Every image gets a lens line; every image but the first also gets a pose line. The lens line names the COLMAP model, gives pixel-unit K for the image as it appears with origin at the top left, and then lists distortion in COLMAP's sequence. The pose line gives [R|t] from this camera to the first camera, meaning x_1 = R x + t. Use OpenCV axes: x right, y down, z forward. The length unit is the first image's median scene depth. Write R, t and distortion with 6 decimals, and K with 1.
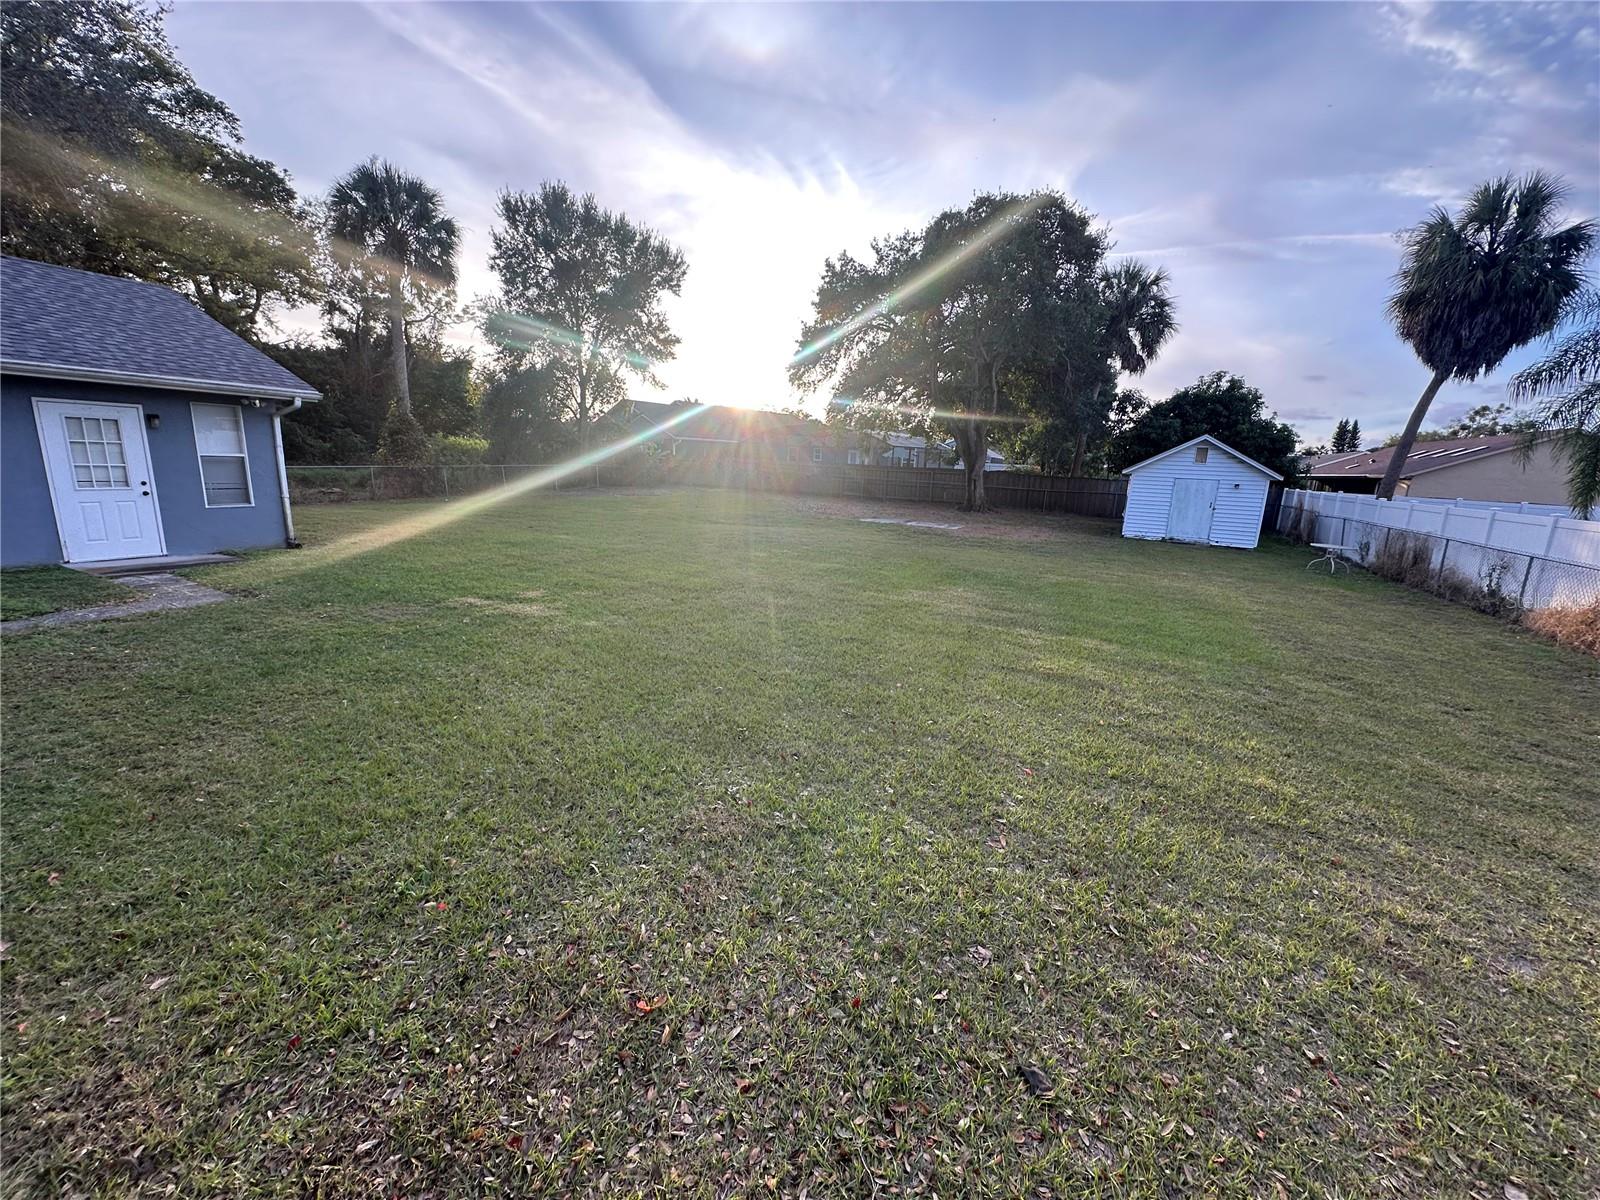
lens RADIAL K [[634.5, 0, 800.9], [0, 634.5, 600.8], [0, 0, 1]] dist [-0.004802, 0.000864]
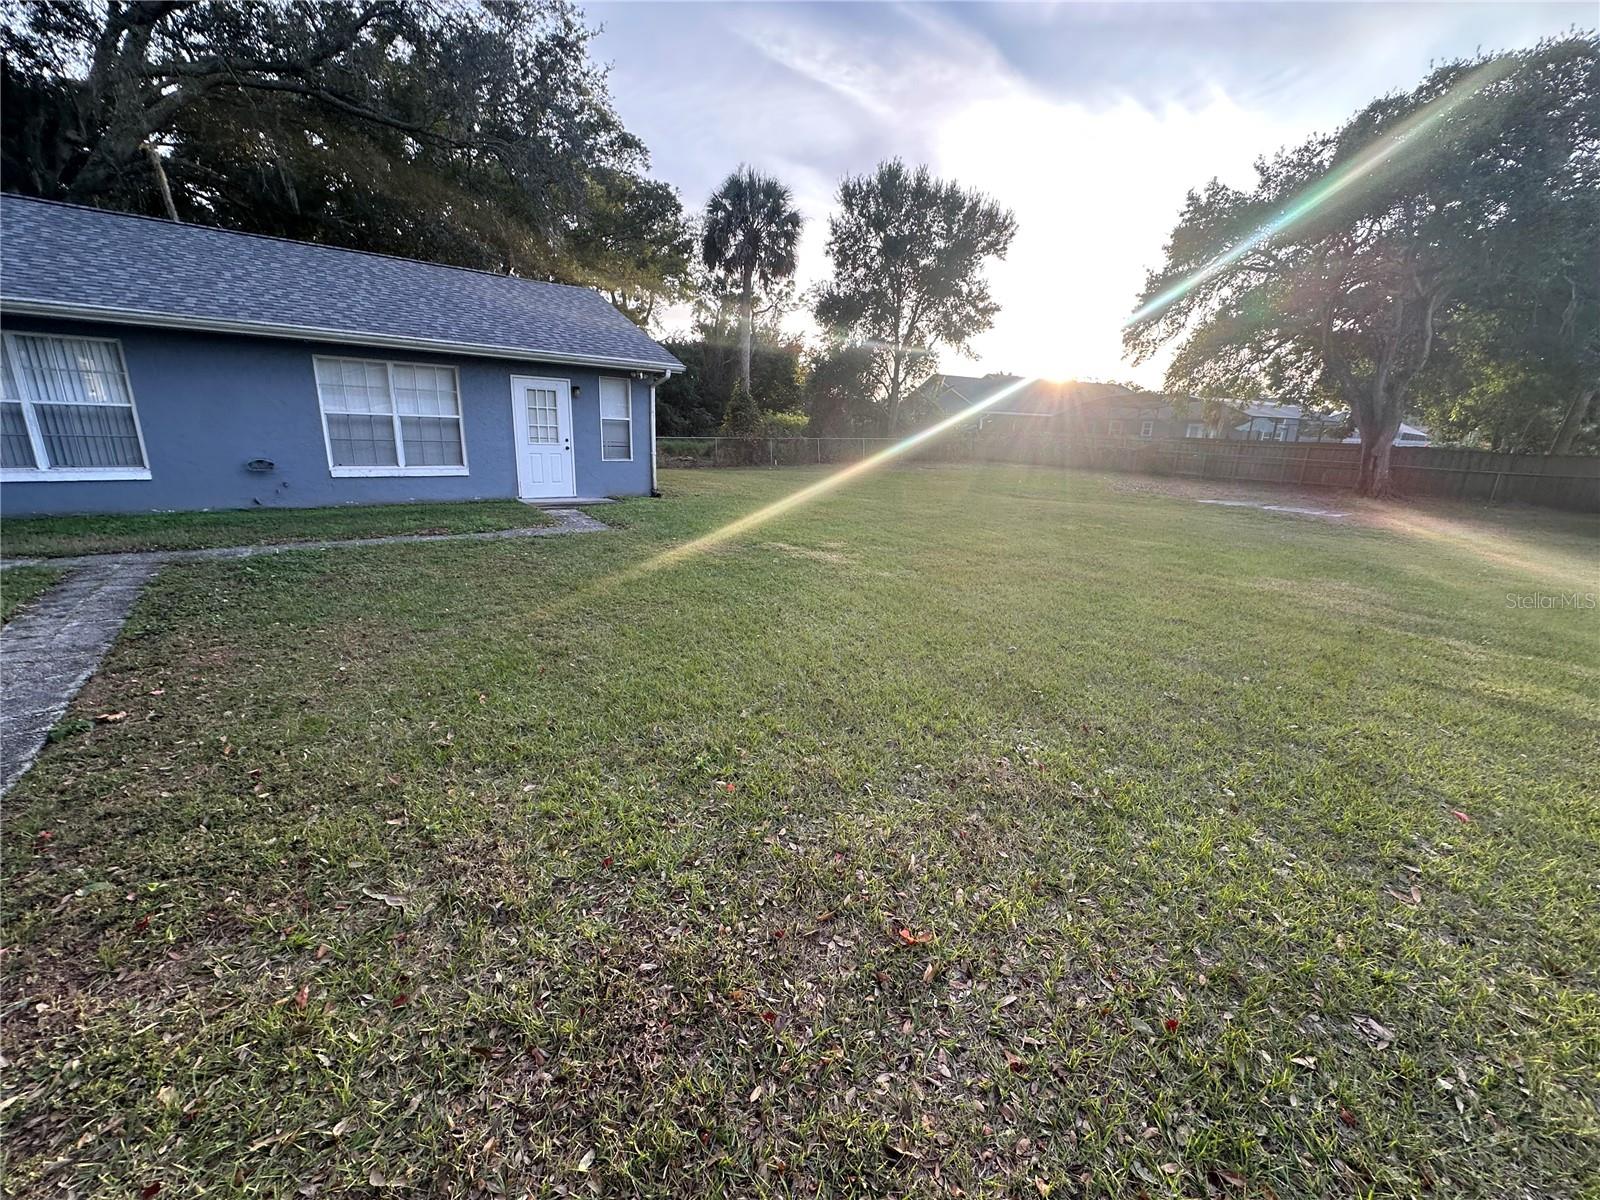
lens RADIAL K [[634.5, 0, 800.9], [0, 634.5, 600.8], [0, 0, 1]] dist [-0.004802, 0.000864]
pose [[0.897042, 0.107773, -0.428604, -0.005803], [-0.094986, 0.994162, 0.051184, 0.016146], [0.431618, -0.005203, 0.902041, 0.014106]]
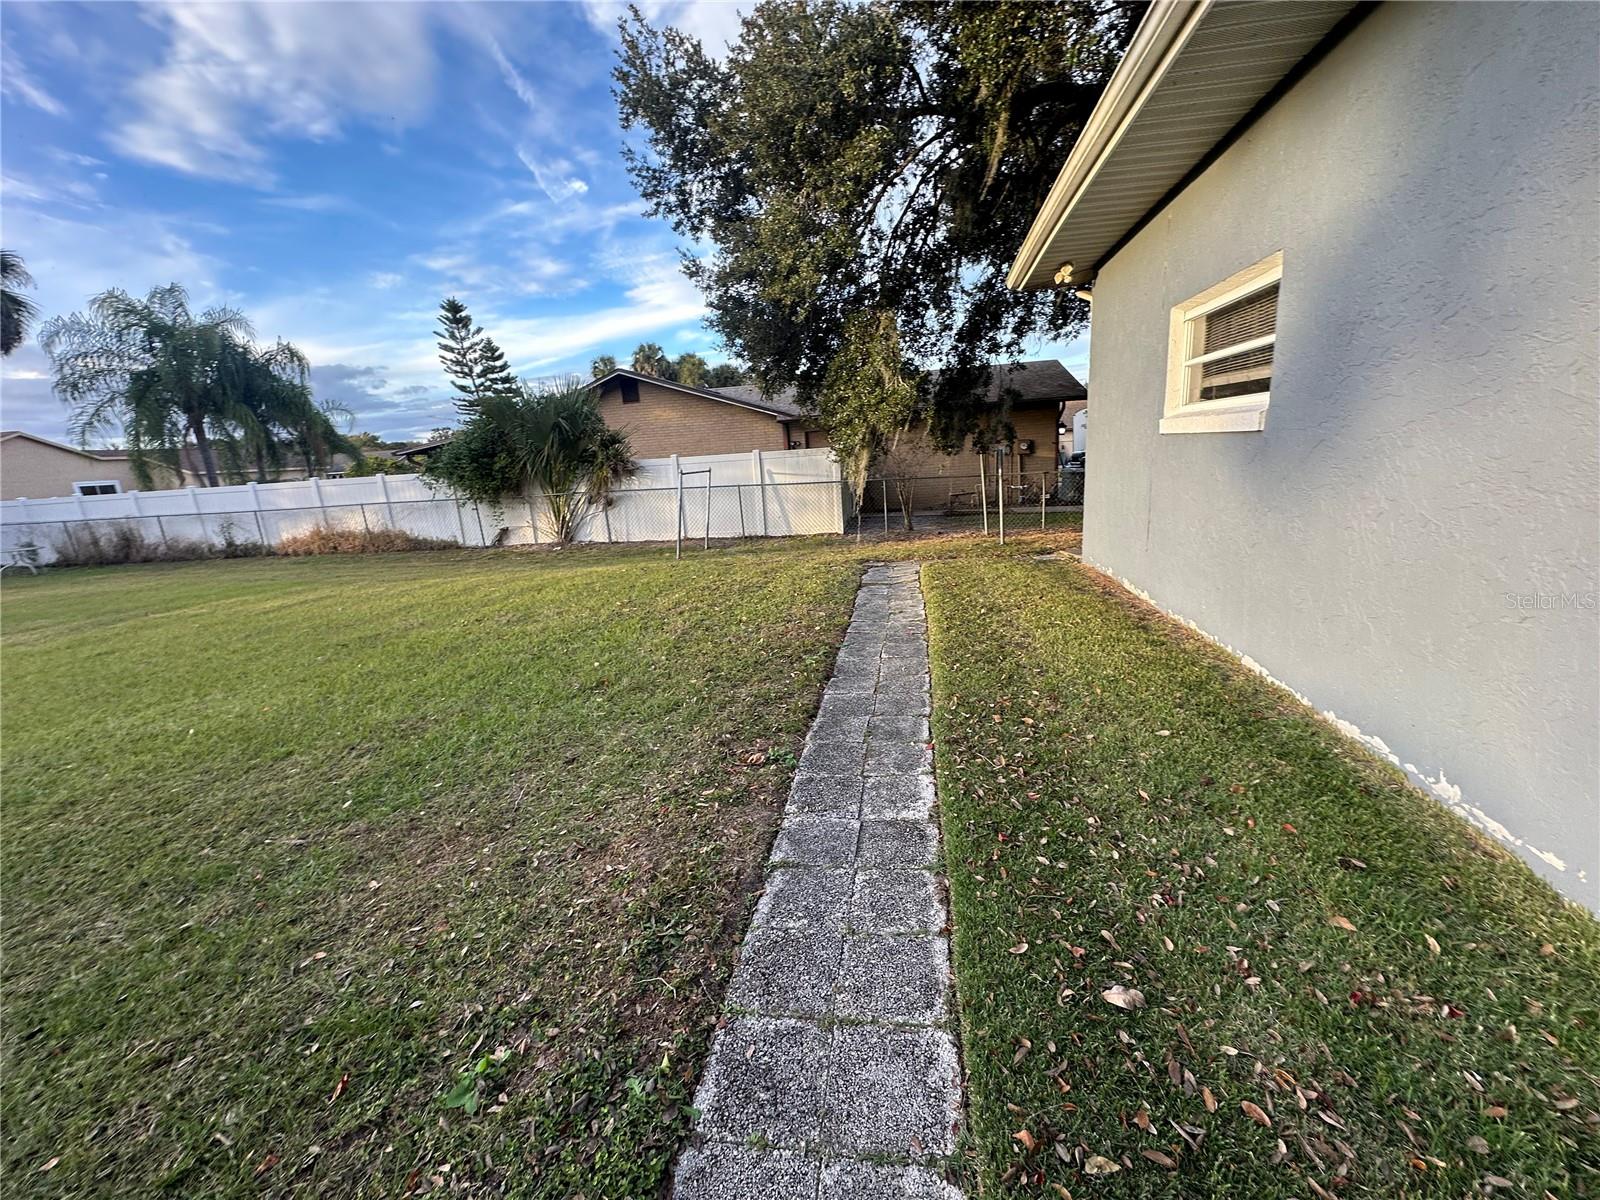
lens RADIAL K [[634.5, 0, 800.9], [0, 634.5, 600.8], [0, 0, 1]] dist [-0.004802, 0.000864]
pose [[-0.285244, -0.245925, 0.926367, -0.416835], [0.257205, 0.911430, 0.321157, -0.016610], [-0.923299, 0.329874, -0.196727, 0.100144]]
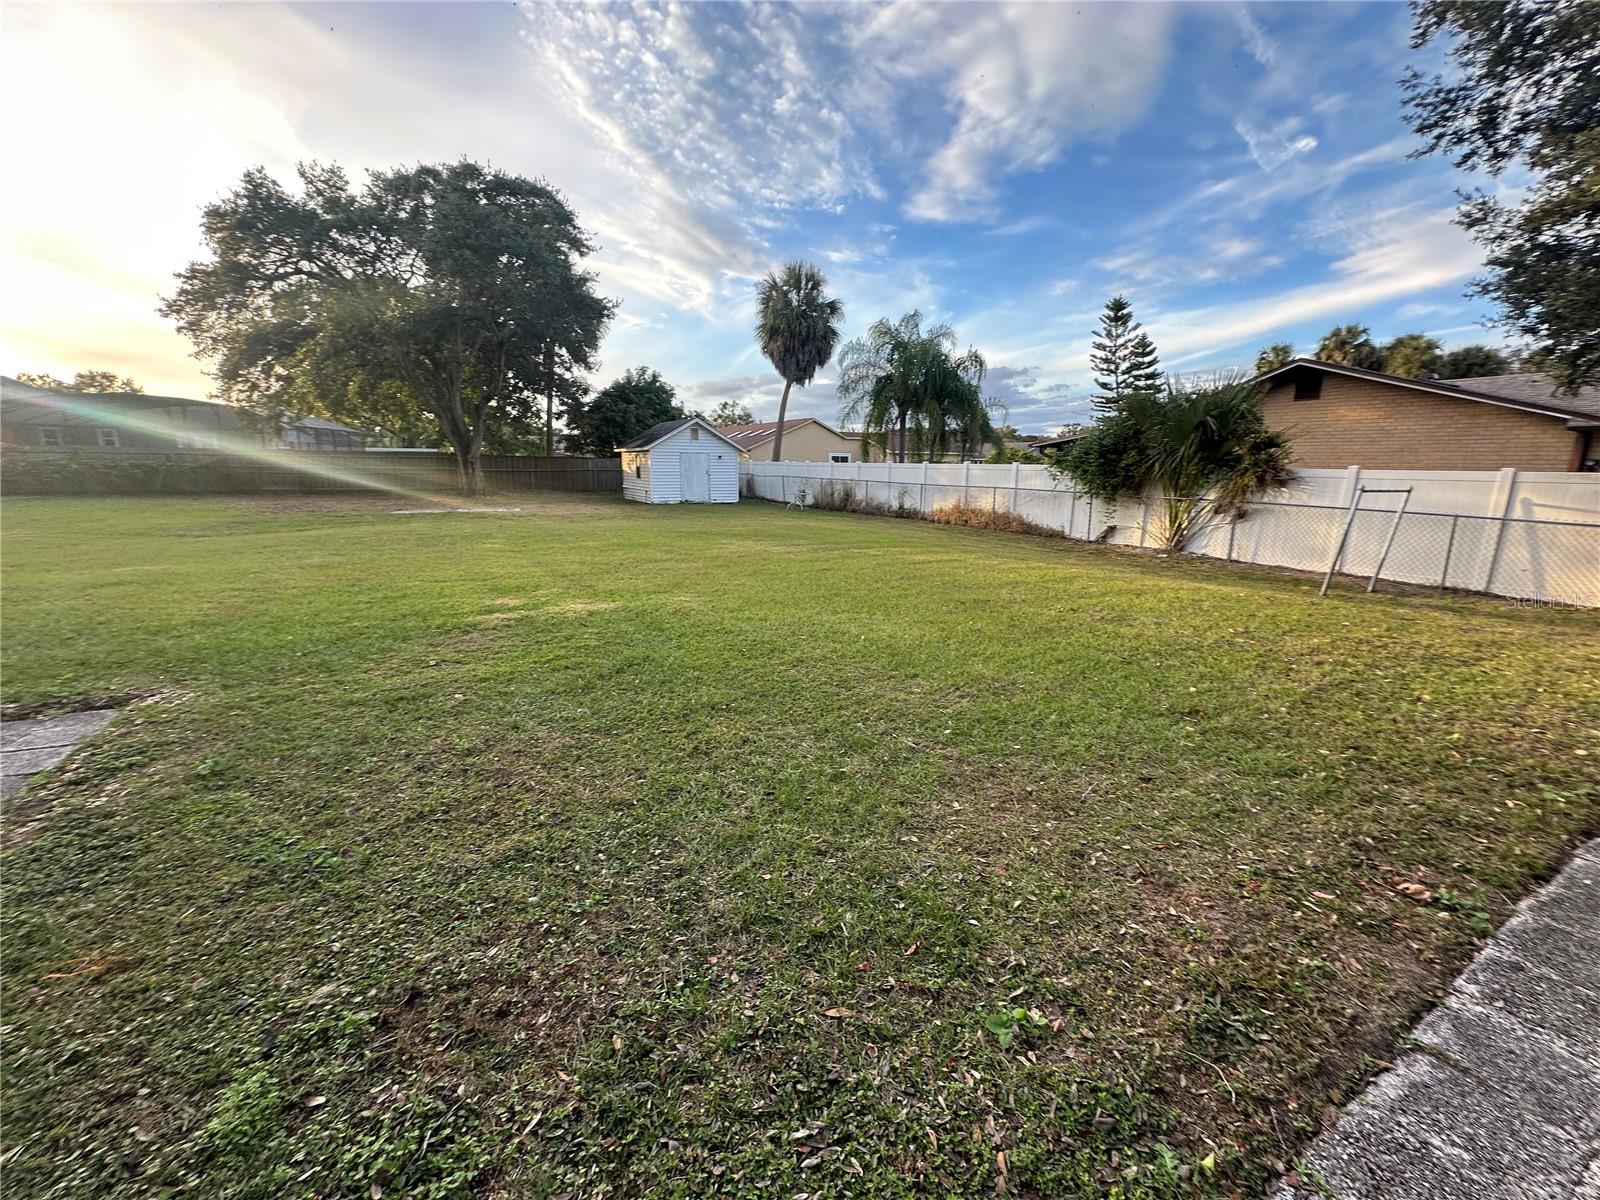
lens RADIAL K [[632.3, 0, 803.7], [0, 632.3, 603.3], [0, 0, 1]] dist [0.000703, -0.001111]
pose [[0.562981, -0.213340, 0.798460, -0.419487], [0.189767, 0.973665, 0.126351, -0.019019], [-0.804388, 0.080388, 0.588640, 0.111000]]
